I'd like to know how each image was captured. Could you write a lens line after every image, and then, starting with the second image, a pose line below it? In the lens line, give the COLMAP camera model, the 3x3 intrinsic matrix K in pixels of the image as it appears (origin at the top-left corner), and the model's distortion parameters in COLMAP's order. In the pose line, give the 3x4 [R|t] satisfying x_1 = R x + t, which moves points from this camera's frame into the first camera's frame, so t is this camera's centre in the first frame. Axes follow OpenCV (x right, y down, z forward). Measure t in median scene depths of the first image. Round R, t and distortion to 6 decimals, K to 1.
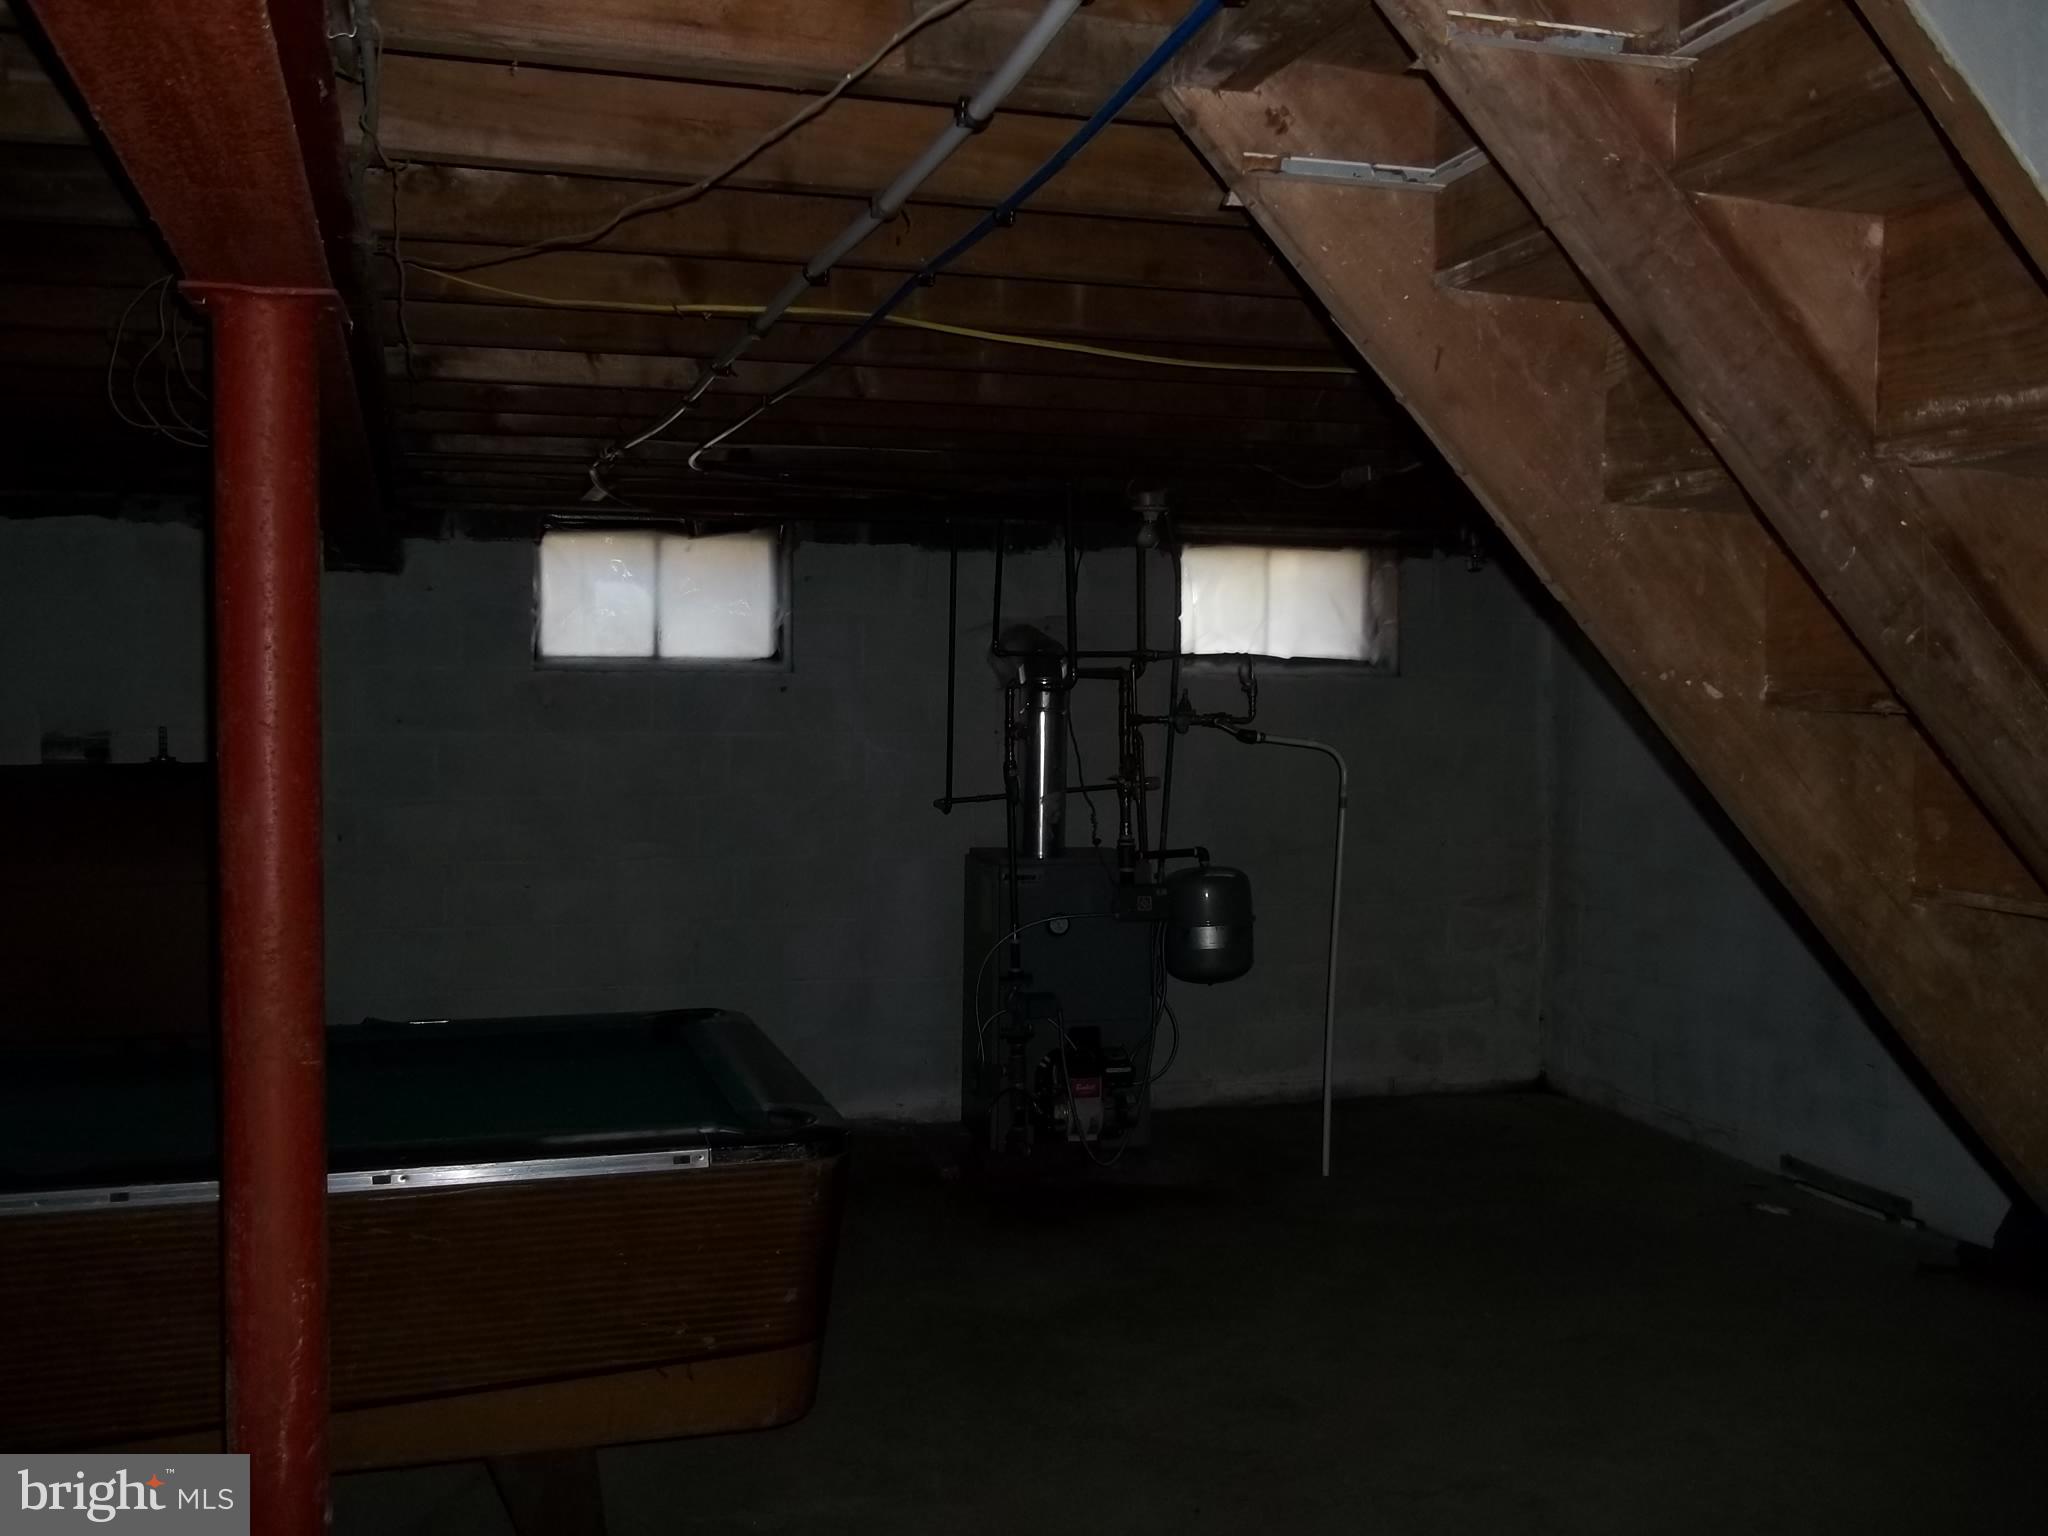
lens RADIAL K [[2011.7, 0, 1024.0], [0, 2011.7, 768.0], [0, 0, 1]] dist [-0.016011, 0.028601]
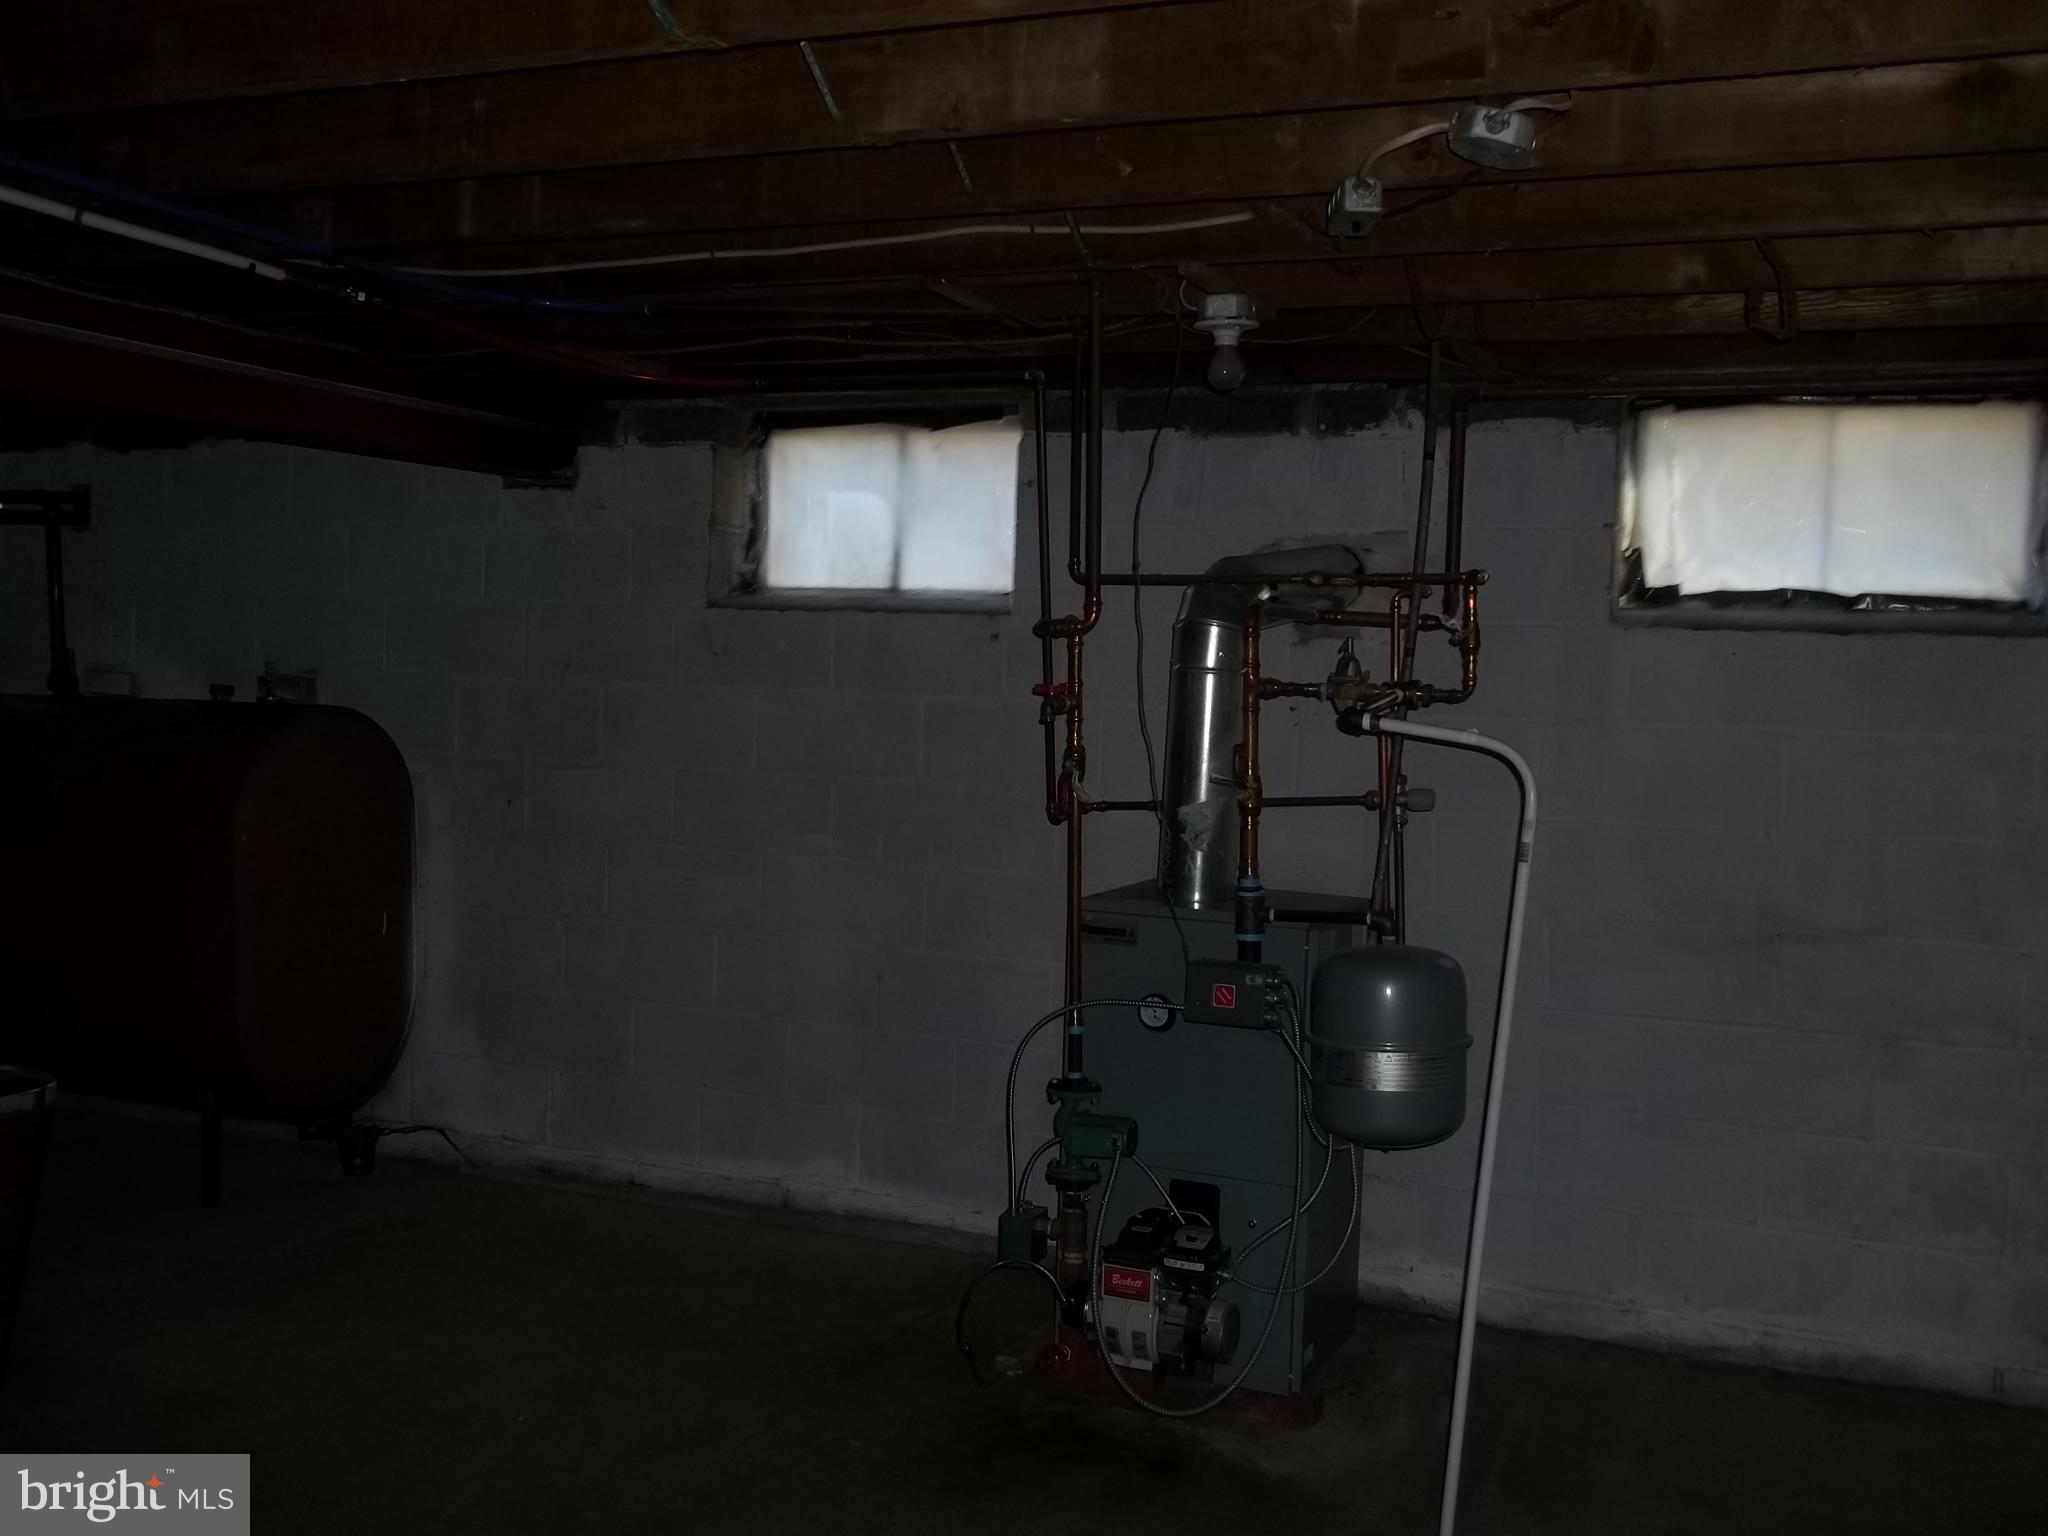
lens RADIAL K [[2011.7, 0, 1024.0], [0, 2011.7, 768.0], [0, 0, 1]] dist [-0.016011, 0.028601]
pose [[0.766430, 0.053304, -0.640113, 0.369033], [-0.045815, 0.998549, 0.028296, -0.013185], [0.640692, 0.007640, 0.767760, 0.477989]]
